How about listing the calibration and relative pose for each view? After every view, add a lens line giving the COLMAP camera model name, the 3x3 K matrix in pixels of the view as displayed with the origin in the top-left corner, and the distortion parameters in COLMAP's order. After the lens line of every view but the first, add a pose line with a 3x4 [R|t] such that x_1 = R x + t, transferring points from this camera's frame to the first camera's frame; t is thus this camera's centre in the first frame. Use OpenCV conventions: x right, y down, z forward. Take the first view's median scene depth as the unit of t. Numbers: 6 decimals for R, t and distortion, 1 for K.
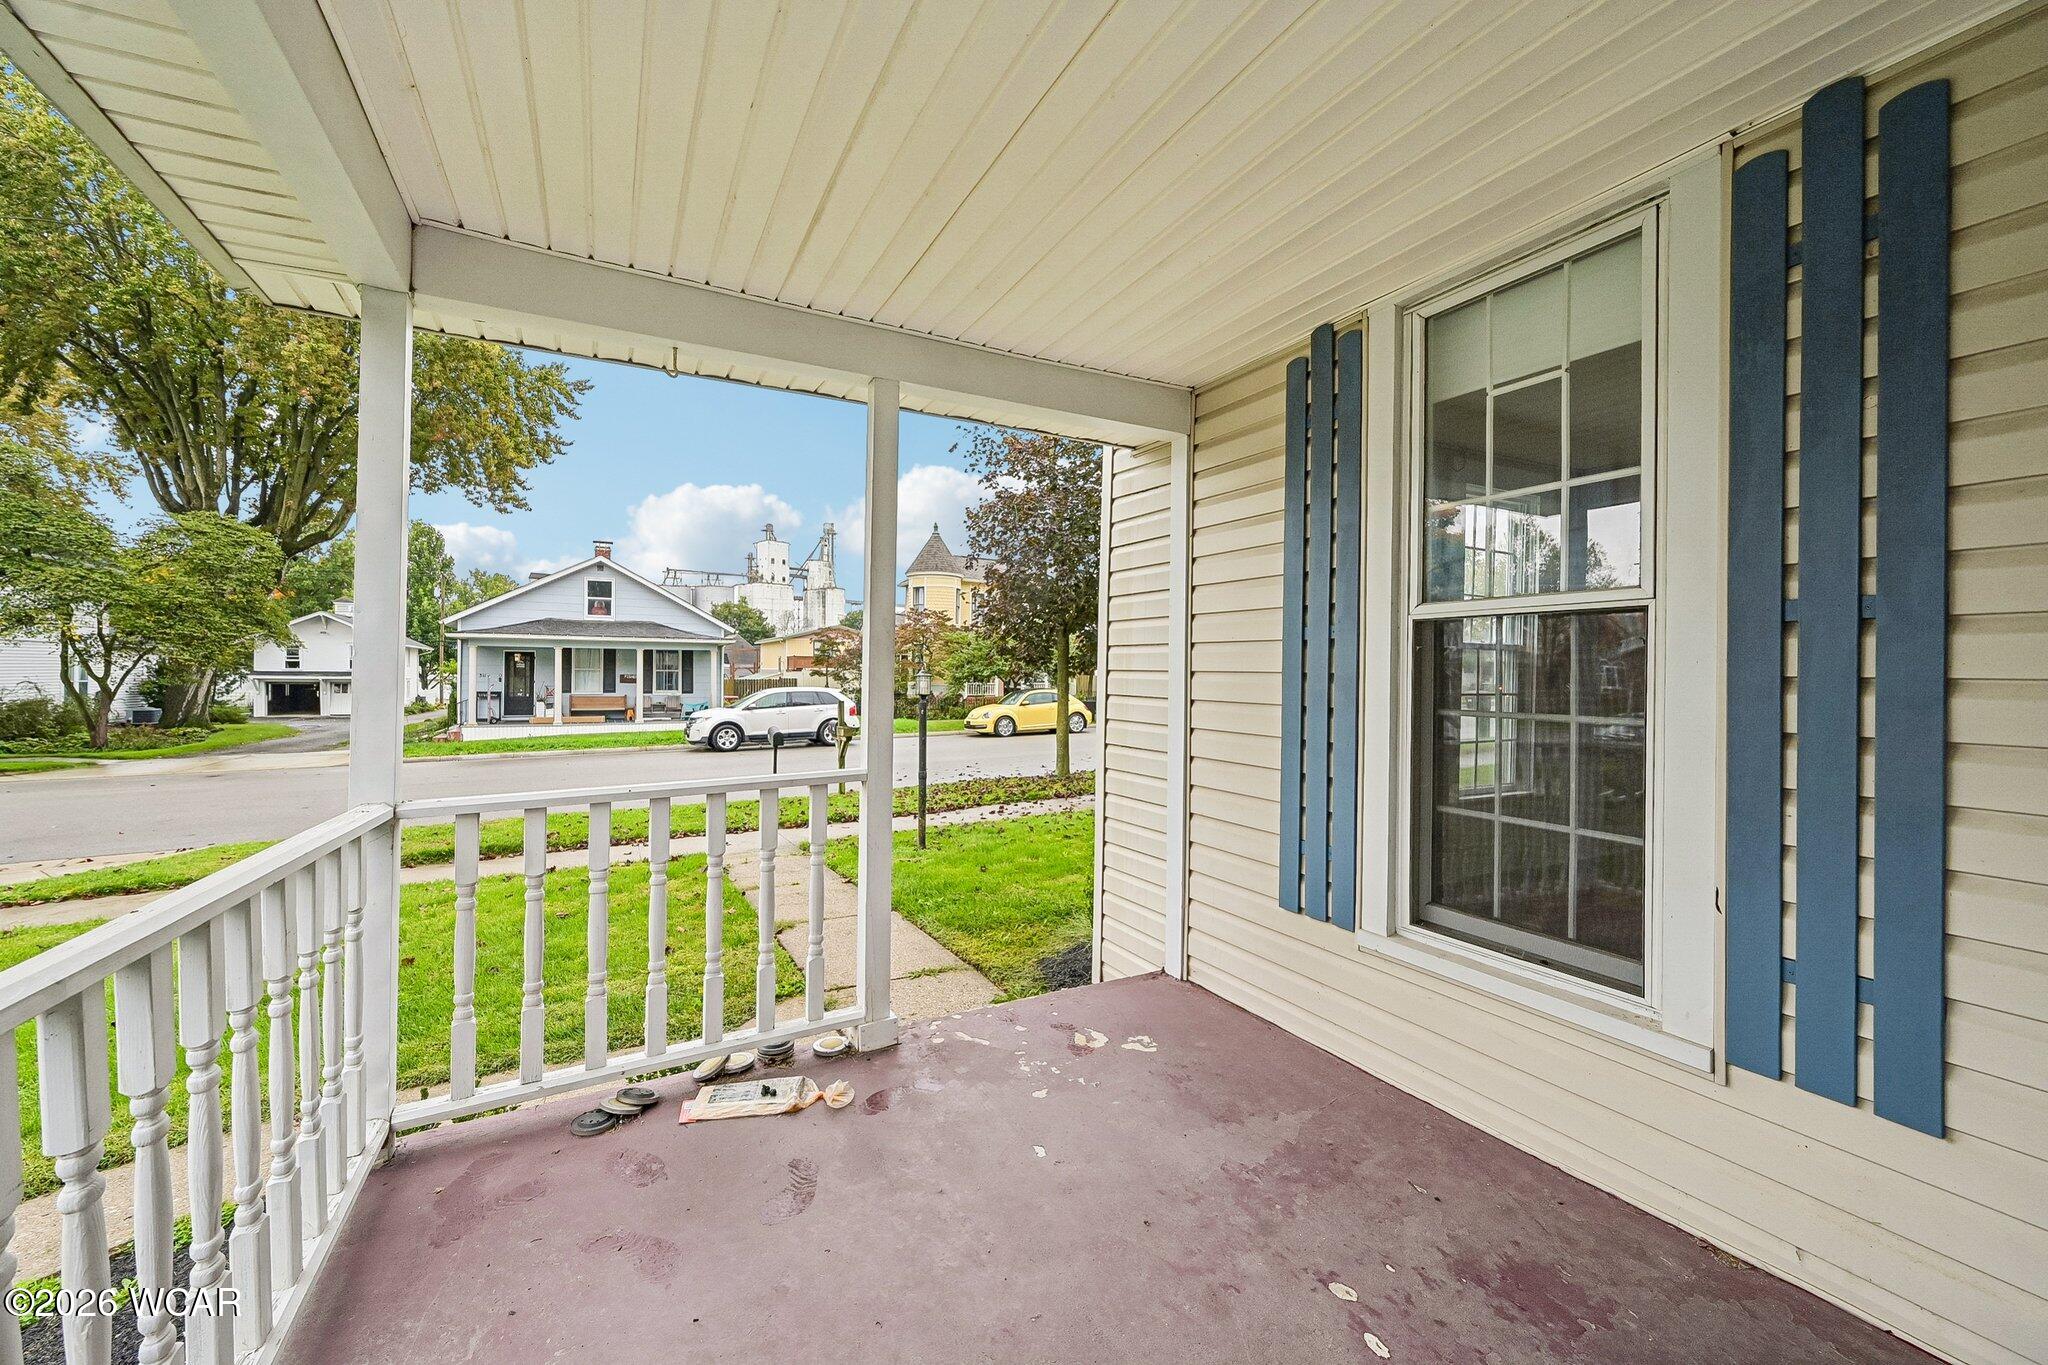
lens RADIAL K [[808.1, 0, 1023.8], [0, 808.1, 676.1], [0, 0, 1]] dist [-0.000310, 0.000317]
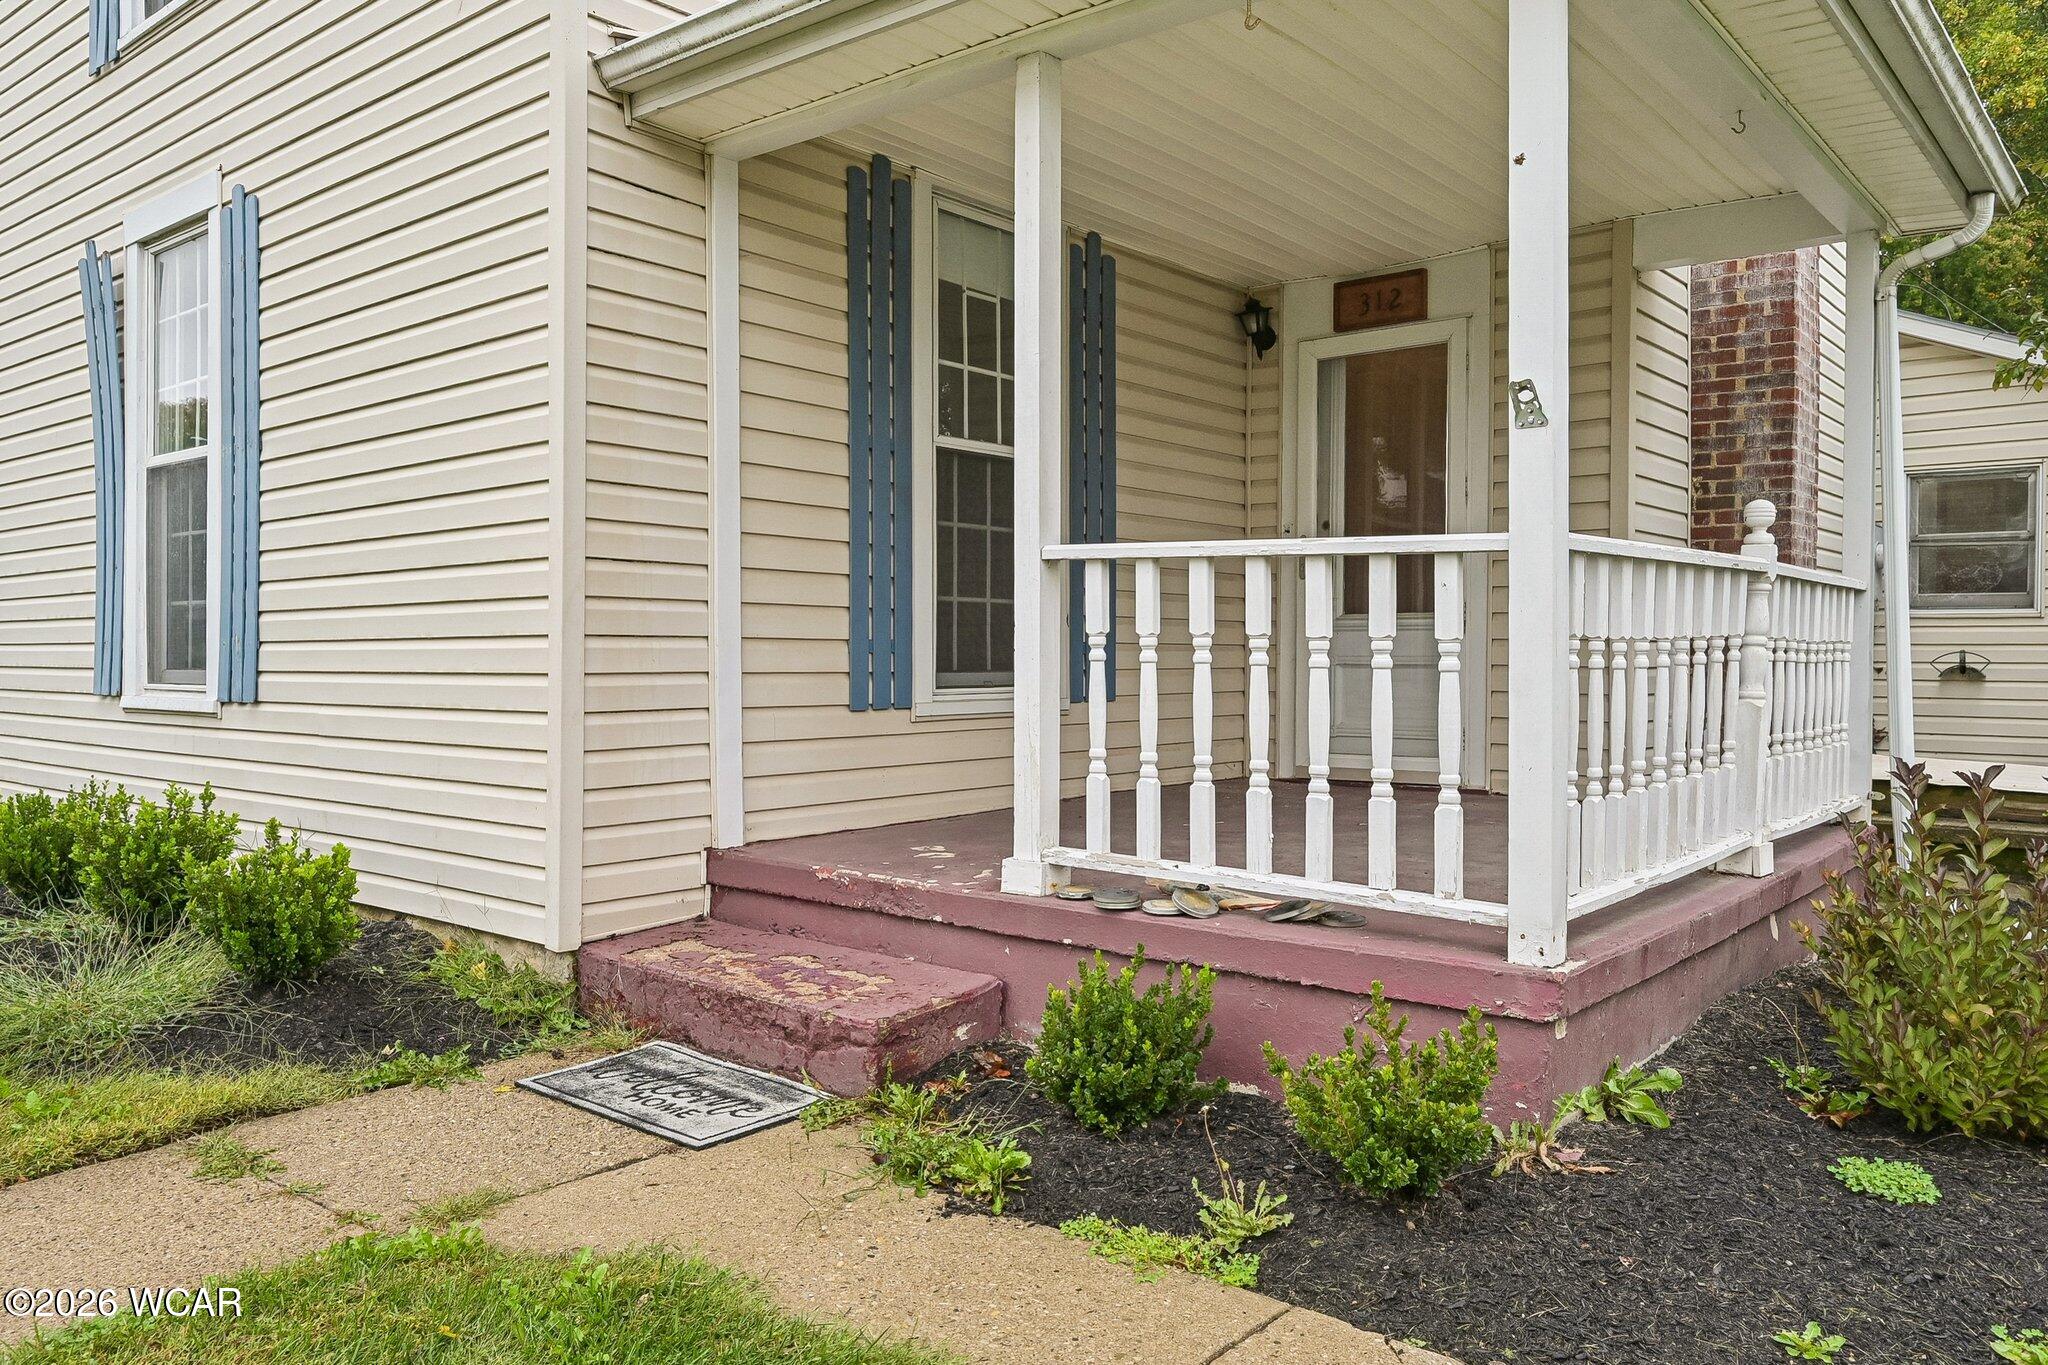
lens RADIAL K [[1502.0, 0, 1024.0], [0, 1502.0, 682.5], [0, 0, 1]] dist [-0.004599, 0.001528]
pose [[-0.385221, -0.039148, 0.921994, -1.990316], [-0.011705, 0.999227, 0.037537, 0.237342], [-0.922750, 0.003668, -0.385382, 2.037272]]
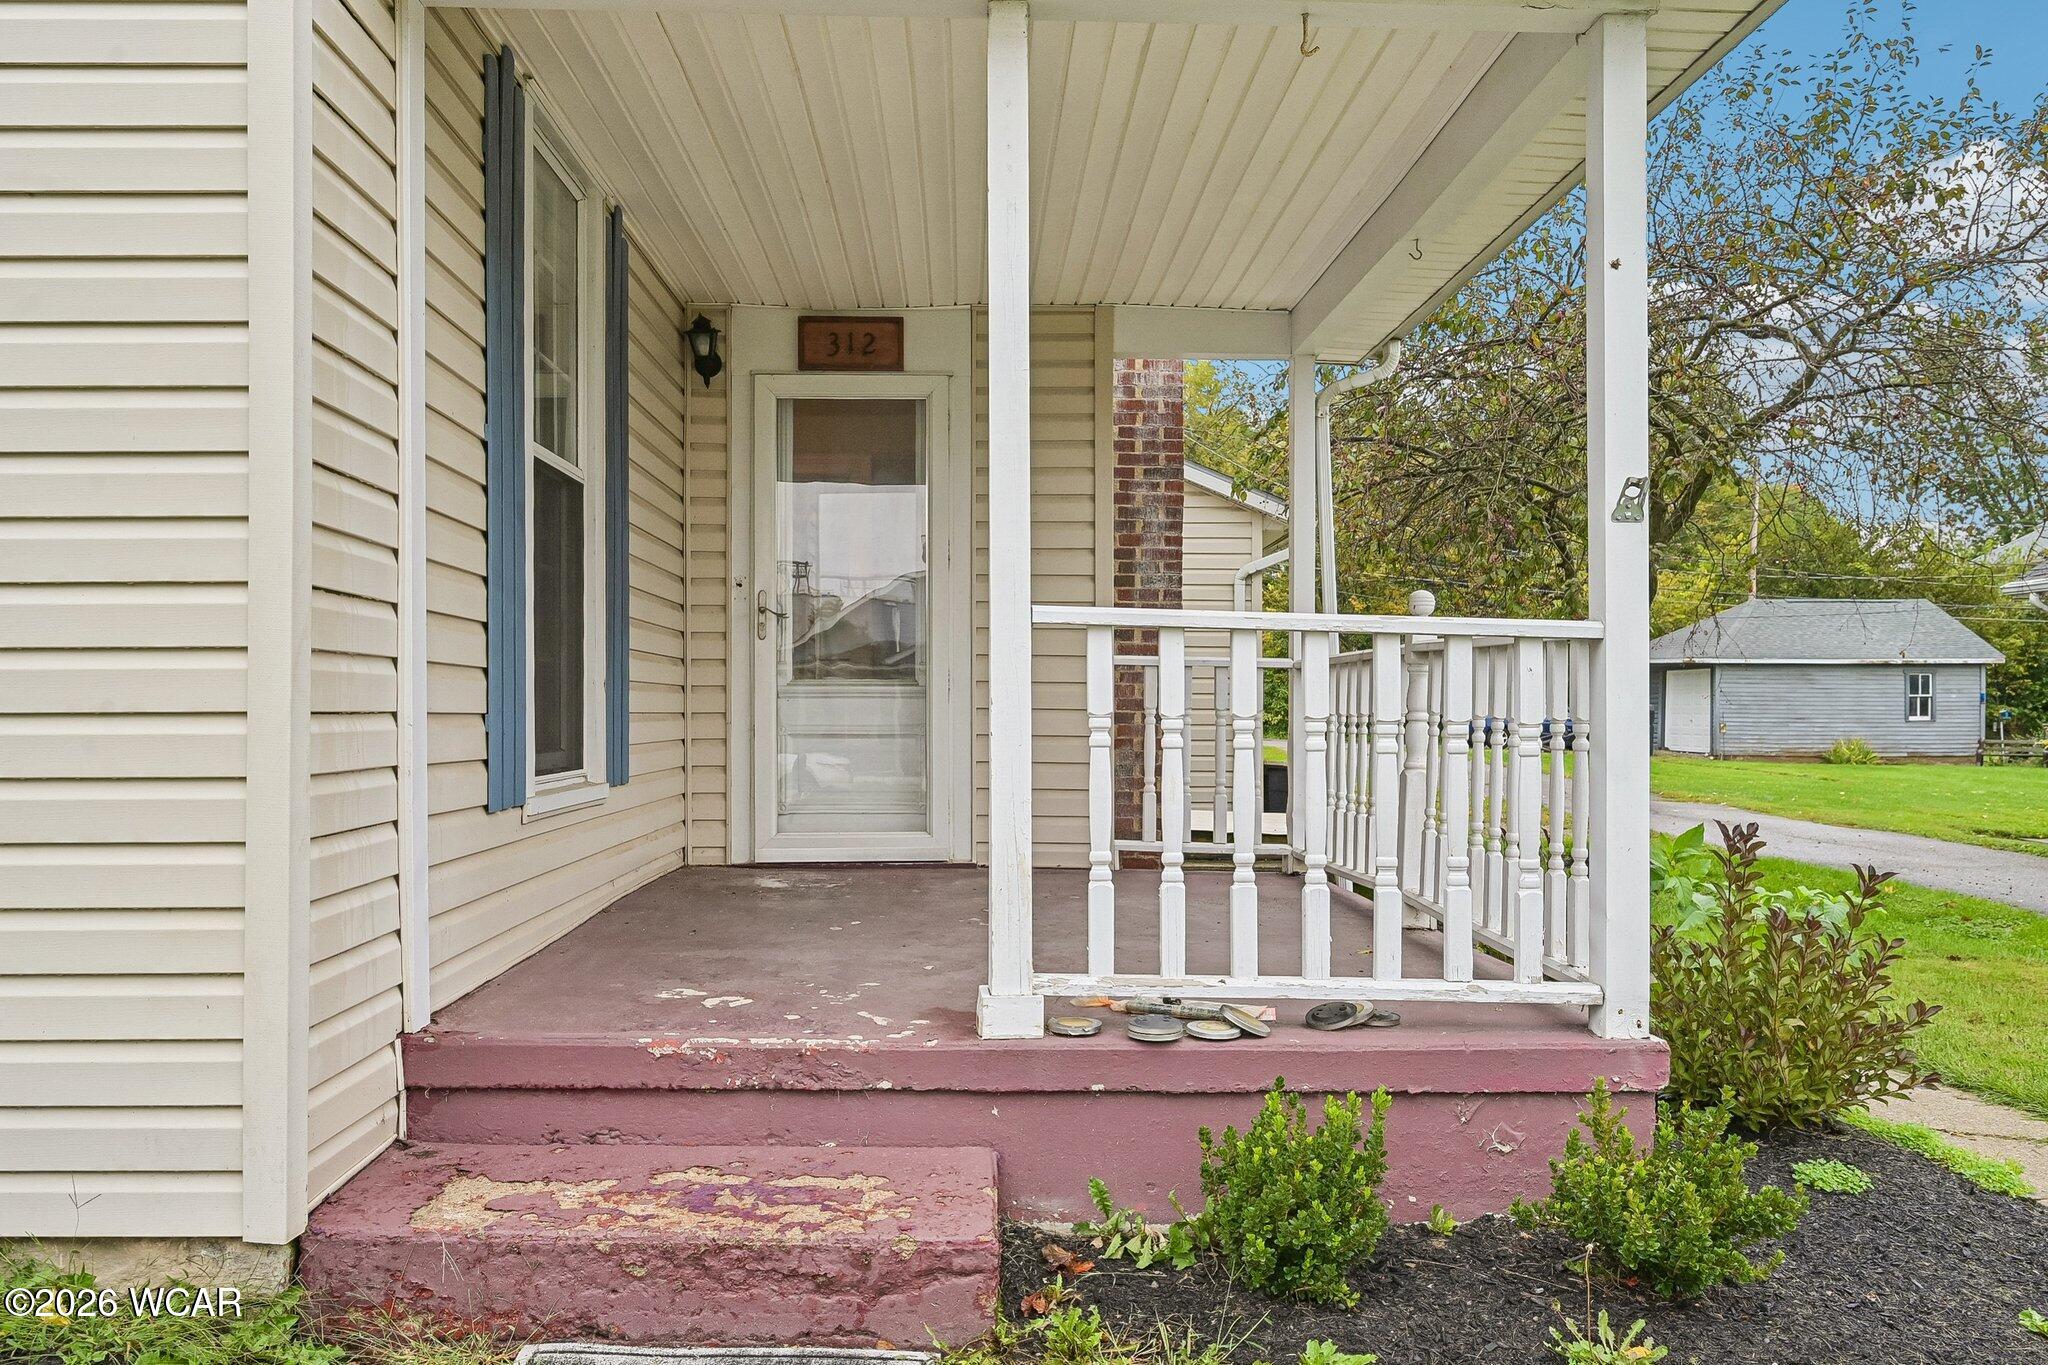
lens RADIAL K [[1536.8, 0, 1015.3], [0, 1536.8, 713.5], [0, 0, 1]] dist [-0.002300, 0.002099]
pose [[-0.898521, -0.024792, 0.438230, -0.936429], [-0.022554, 0.999692, 0.010312, 0.230465], [-0.438351, -0.000618, -0.898804, 2.705485]]
